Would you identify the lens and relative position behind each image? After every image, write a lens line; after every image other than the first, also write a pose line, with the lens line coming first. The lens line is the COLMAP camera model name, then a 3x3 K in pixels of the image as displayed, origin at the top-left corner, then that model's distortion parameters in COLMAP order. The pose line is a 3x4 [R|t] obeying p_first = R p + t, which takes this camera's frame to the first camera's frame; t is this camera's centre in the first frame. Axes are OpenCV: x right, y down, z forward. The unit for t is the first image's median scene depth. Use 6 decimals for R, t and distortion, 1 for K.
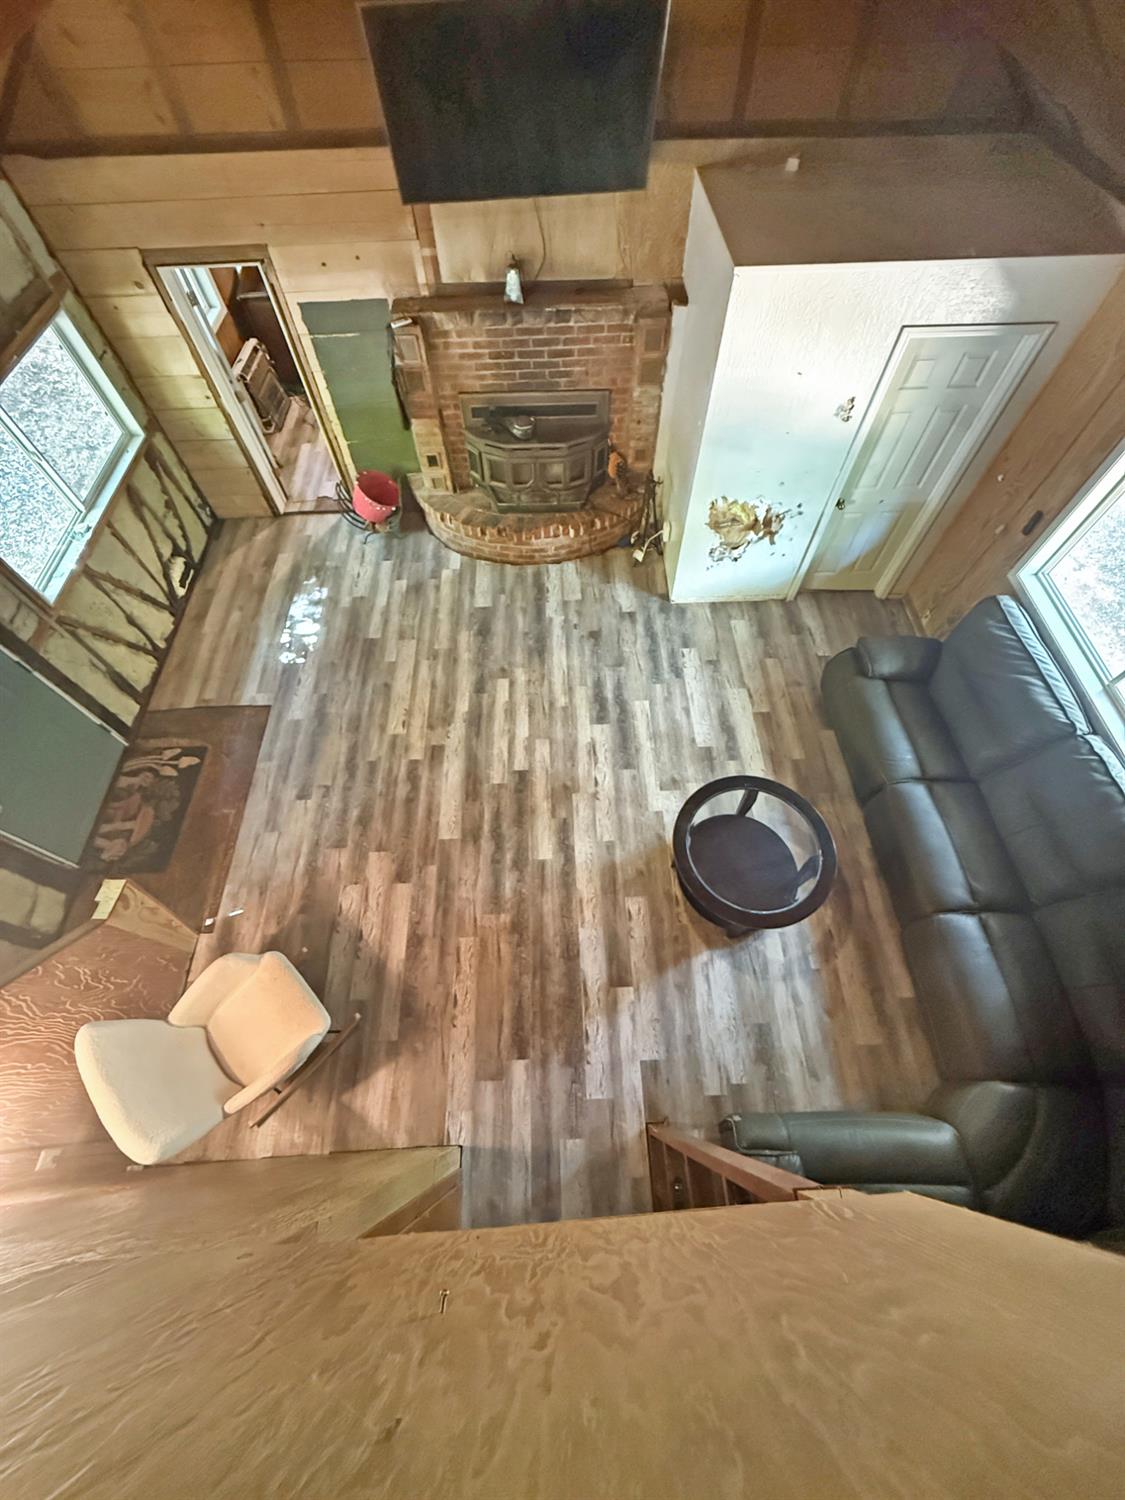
lens RADIAL K [[595.3, 0, 563.8], [0, 595.3, 745.5], [0, 0, 1]] dist [-0.001200, 0.000156]
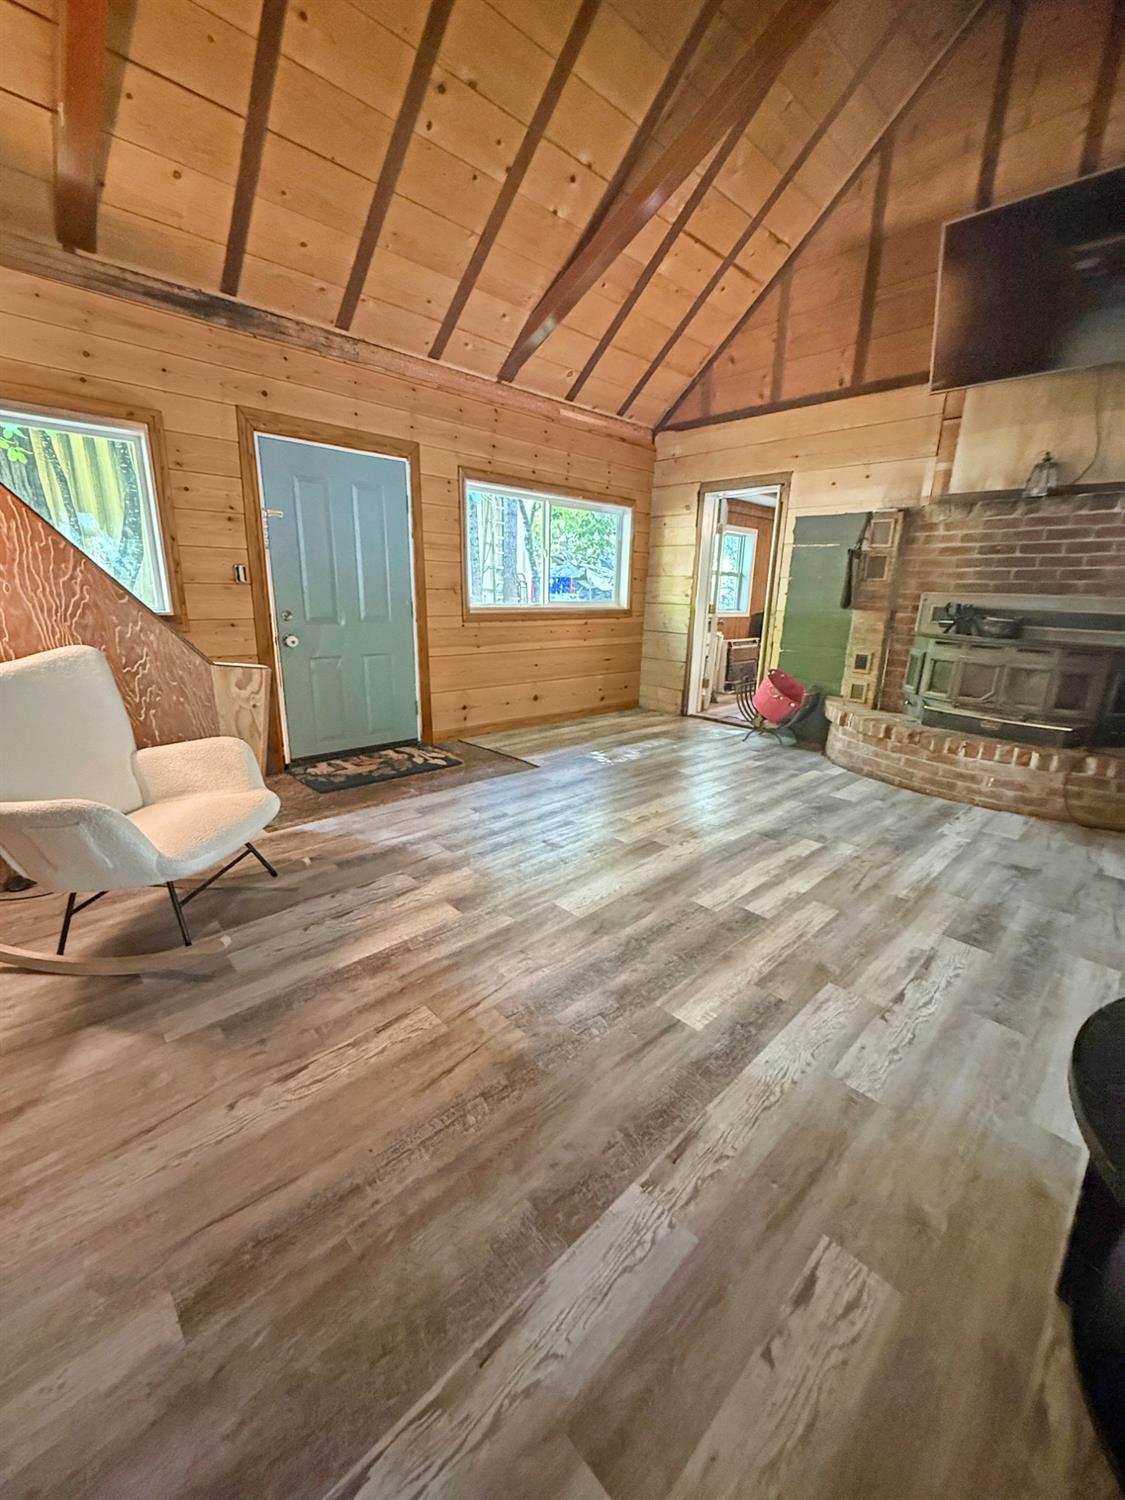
lens RADIAL K [[595.3, 0, 565.5], [0, 595.3, 748.2], [0, 0, 1]] dist [-0.001200, 0.000156]
pose [[0.666723, 0.224692, -0.710629, 0.154532], [-0.660515, 0.619820, -0.423726, 0.283099], [0.345254, 0.751889, 0.561661, 0.554651]]
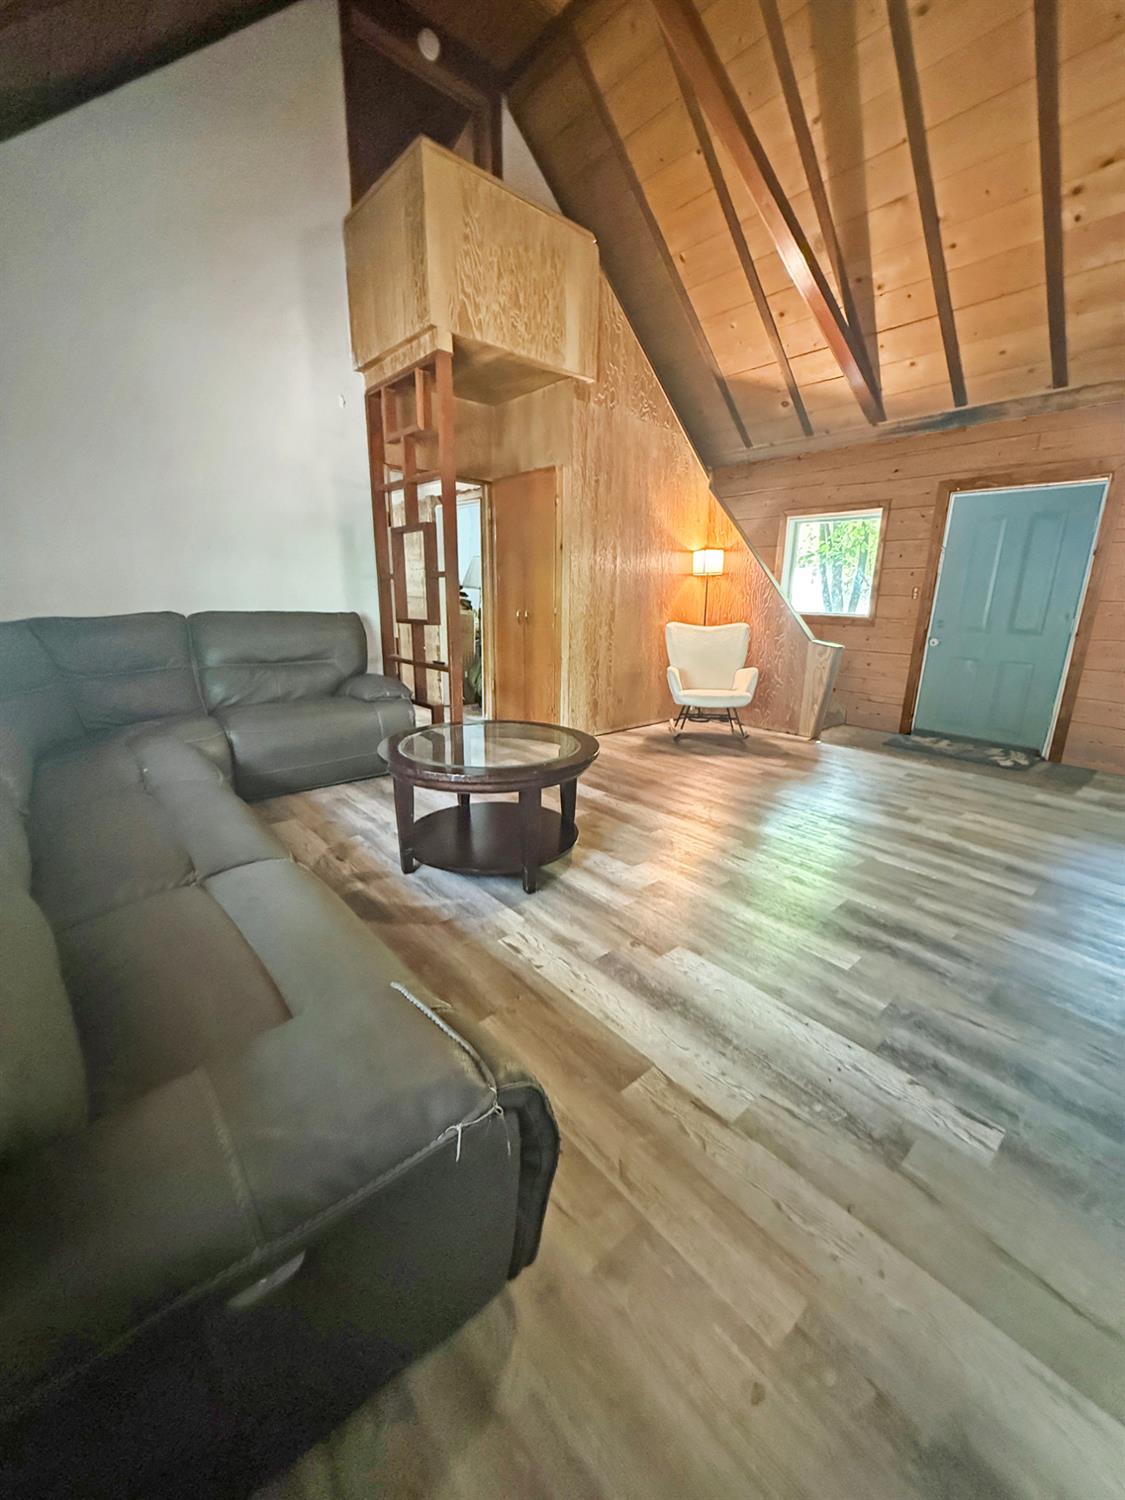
lens RADIAL K [[595.3, 0, 559.1], [0, 595.3, 749.3], [0, 0, 1]] dist [-0.001200, 0.000156]
pose [[-0.777914, 0.164765, -0.606385, 0.568756], [-0.545630, 0.301525, 0.781902, -0.365288], [0.311670, 0.939114, -0.144660, 0.922388]]
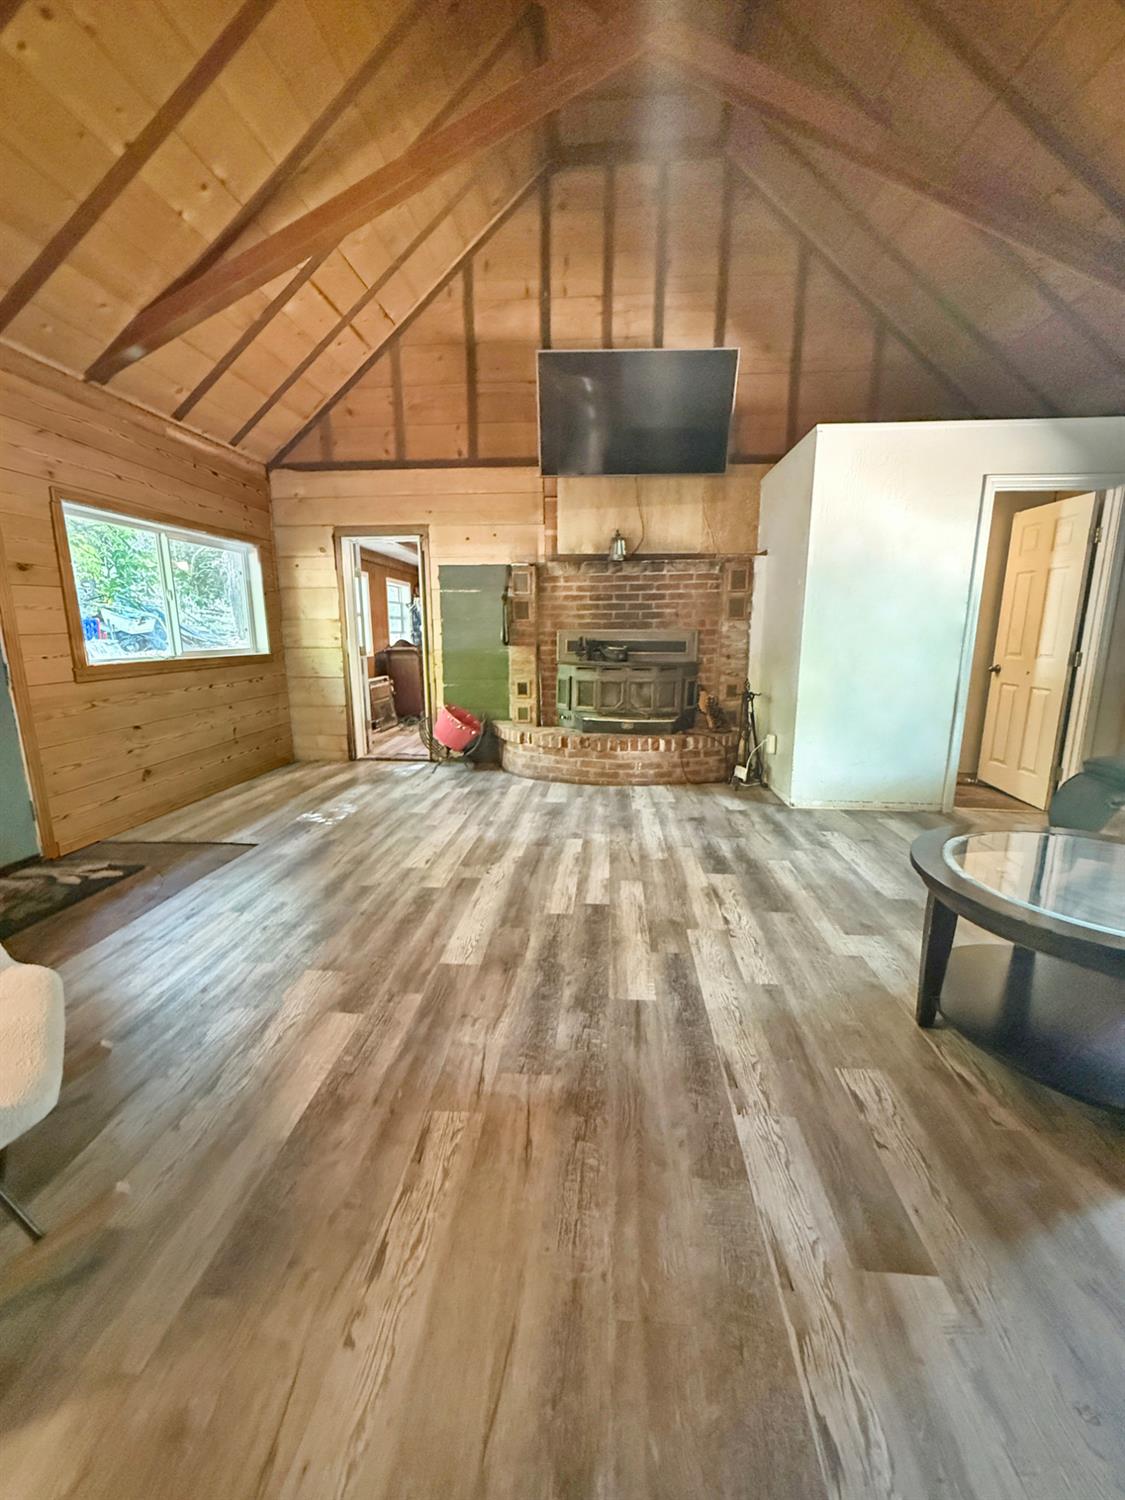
lens RADIAL K [[595.3, 0, 564.1], [0, 595.3, 748.8], [0, 0, 1]] dist [-0.001200, 0.000156]
pose [[0.993790, 0.034430, -0.105809, -0.046931], [-0.101903, 0.663497, -0.741206, 0.395747], [0.044685, 0.747386, 0.662886, 0.483029]]
